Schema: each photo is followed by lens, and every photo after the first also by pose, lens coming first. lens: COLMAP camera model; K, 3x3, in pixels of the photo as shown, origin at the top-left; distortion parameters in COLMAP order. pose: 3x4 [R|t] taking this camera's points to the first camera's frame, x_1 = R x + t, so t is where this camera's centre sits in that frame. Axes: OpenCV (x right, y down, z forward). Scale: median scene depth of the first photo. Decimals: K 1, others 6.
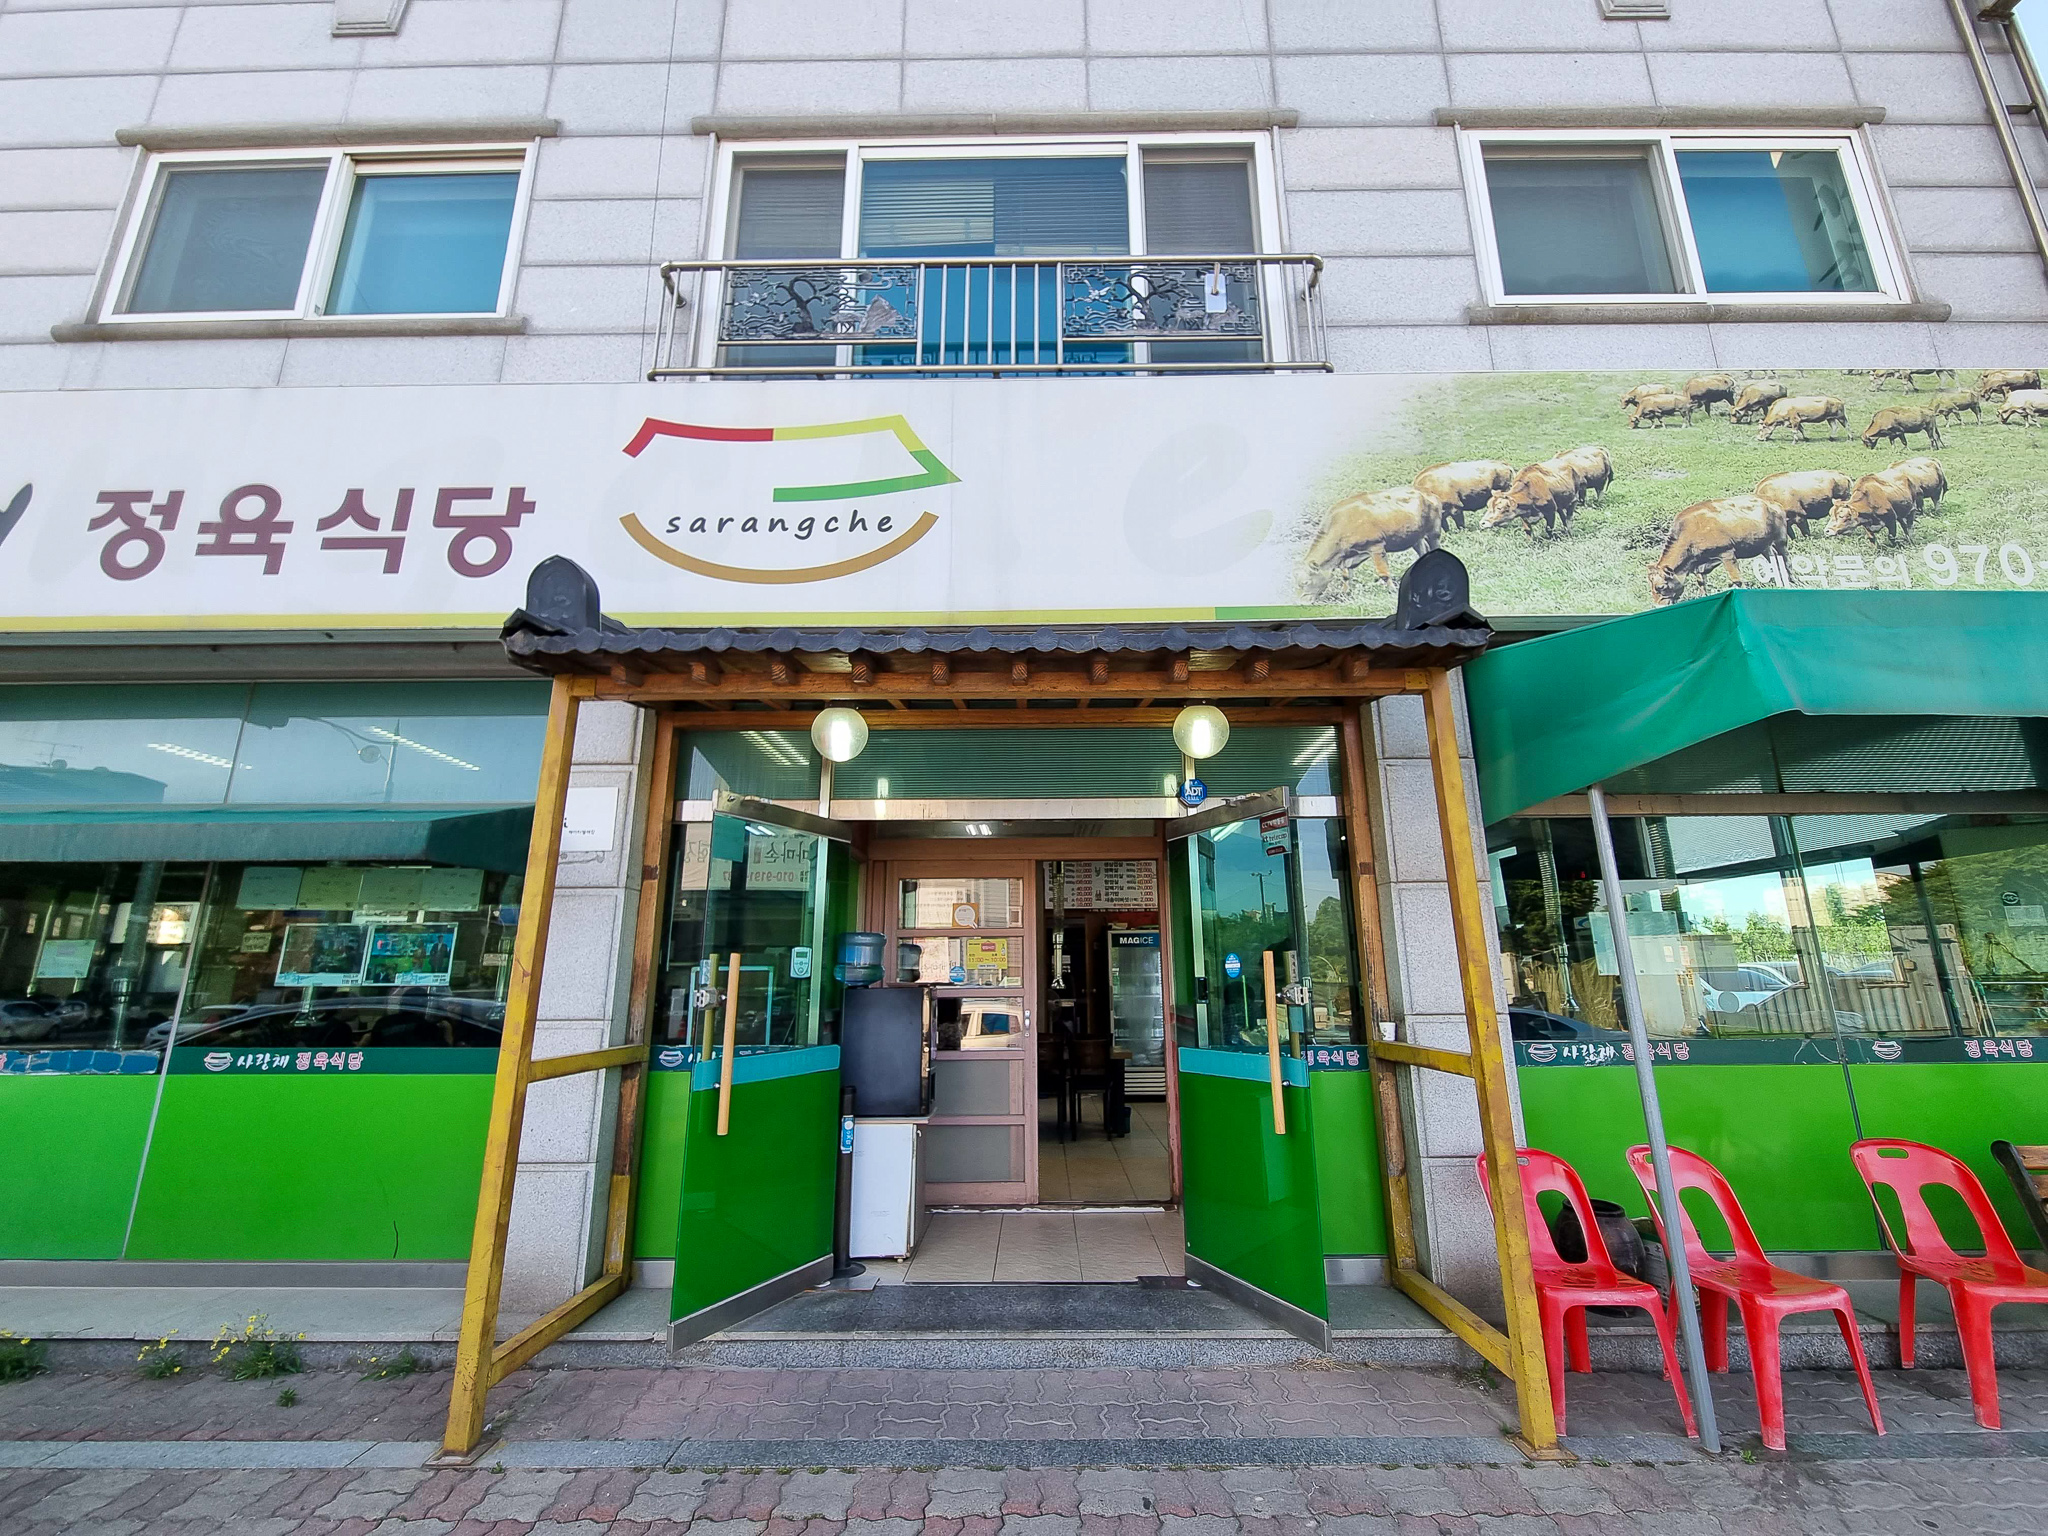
lens RADIAL K [[832.5, 0, 1025.9], [0, 832.5, 777.9], [0, 0, 1]] dist [0.001174, -0.003055]
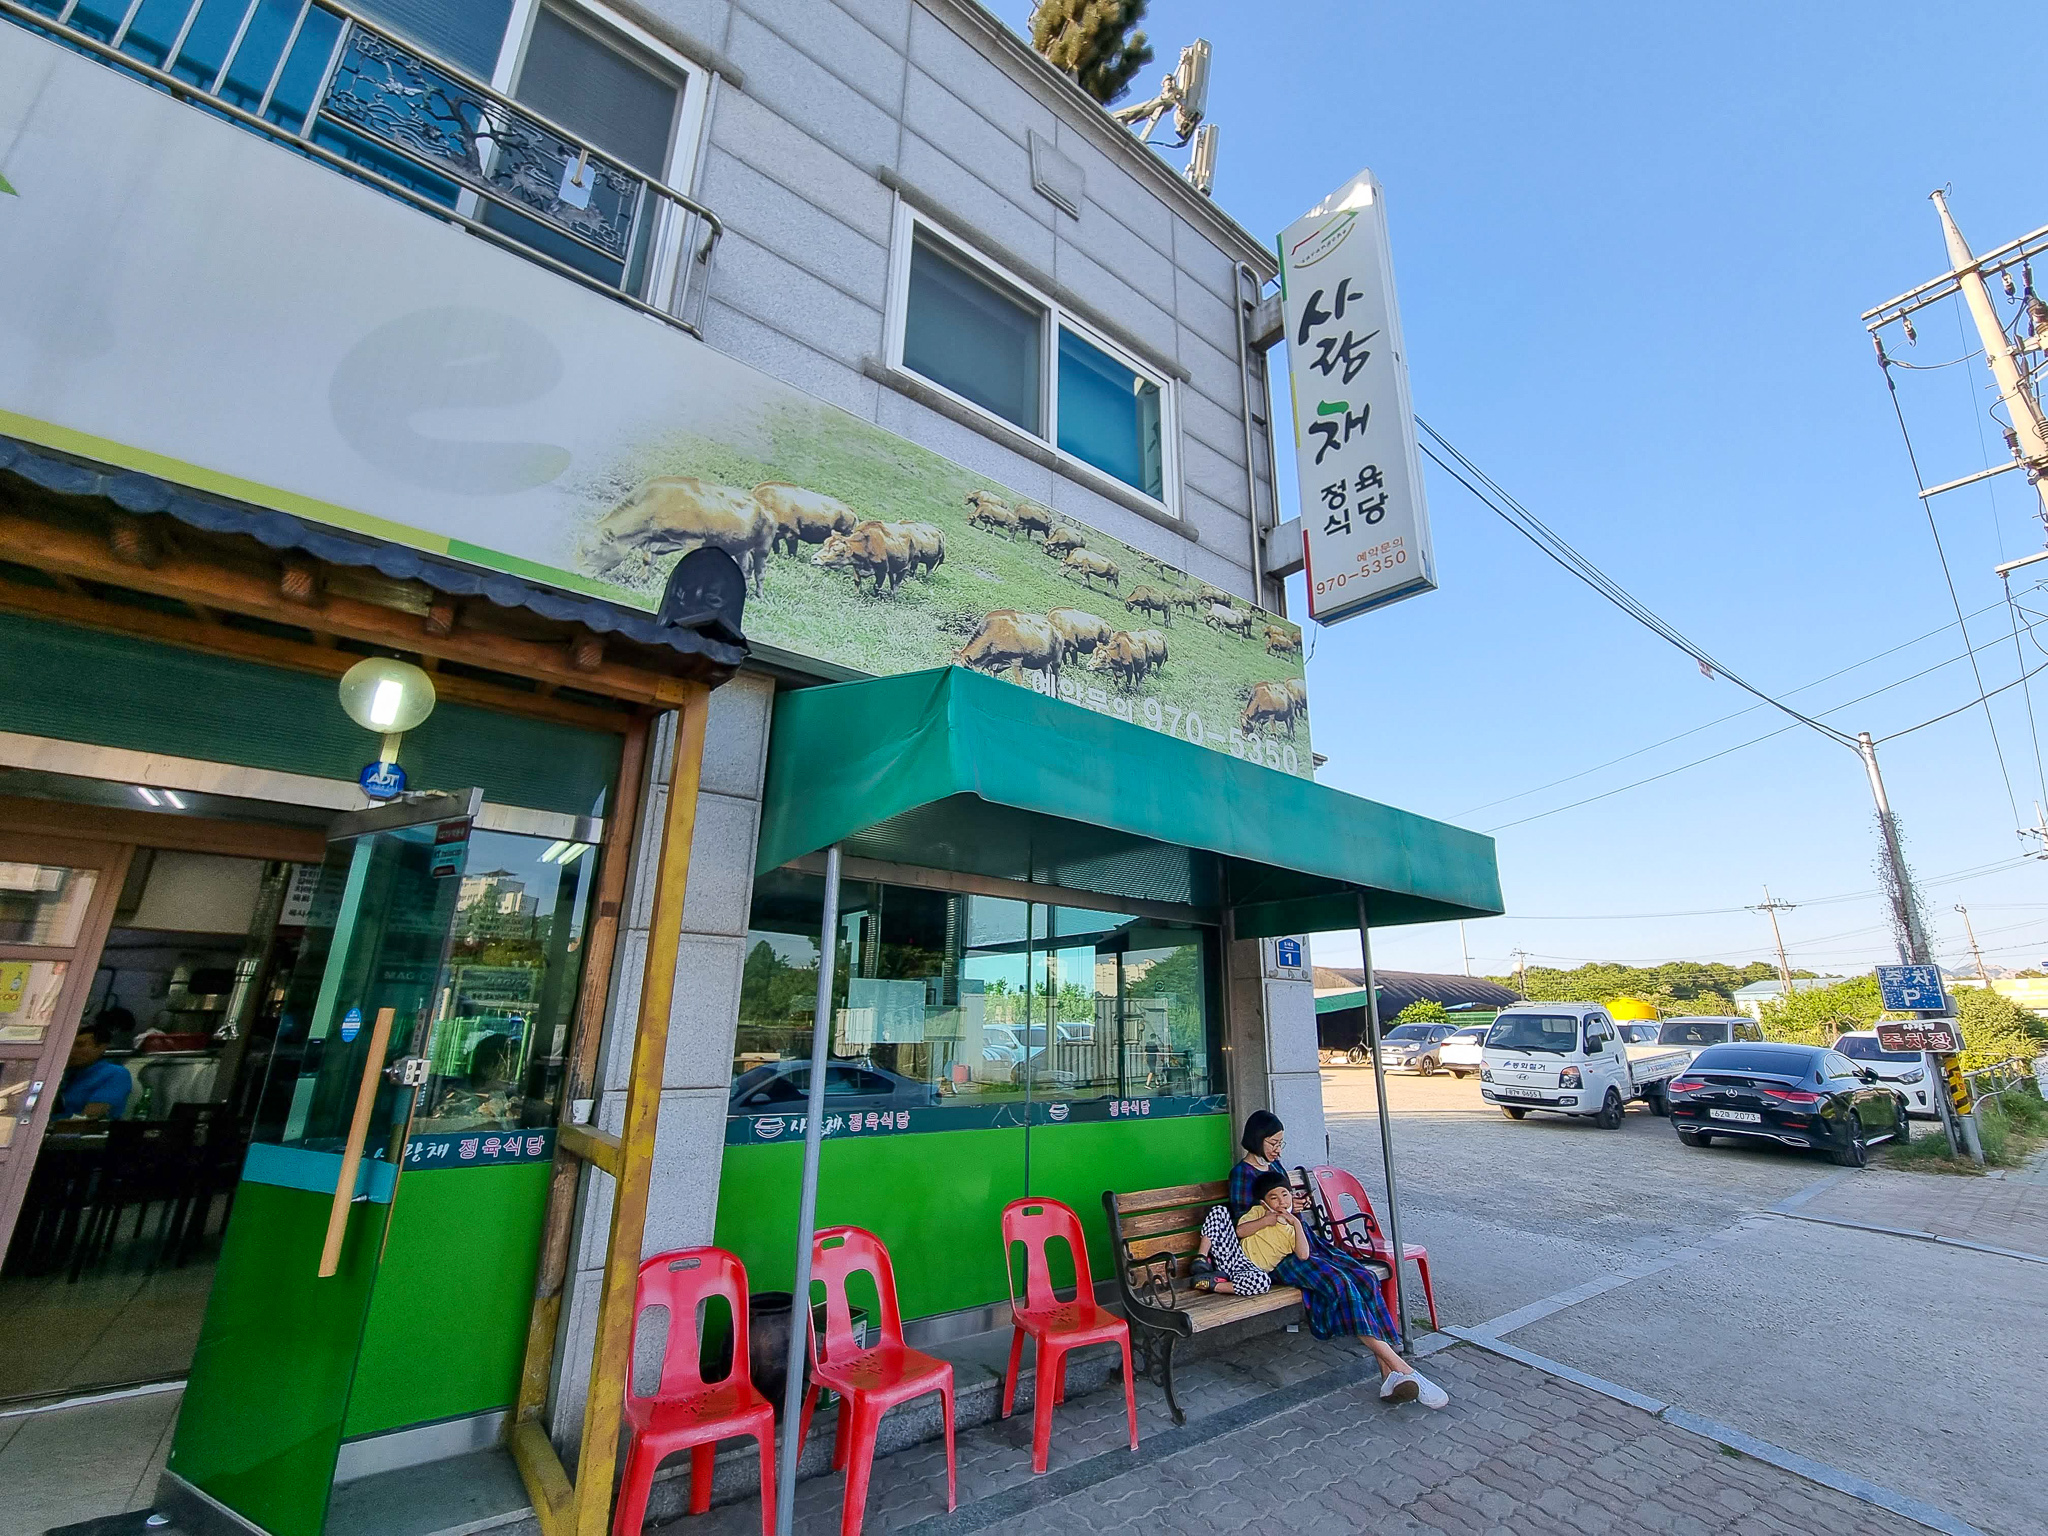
lens RADIAL K [[832.5, 0, 1025.9], [0, 832.5, 777.9], [0, 0, 1]] dist [0.001174, -0.003055]
pose [[0.795121, 0.194435, 0.574438, 0.239950], [-0.164990, 0.980837, -0.103617, -0.002547], [-0.583577, -0.012388, 0.811964, 0.086543]]
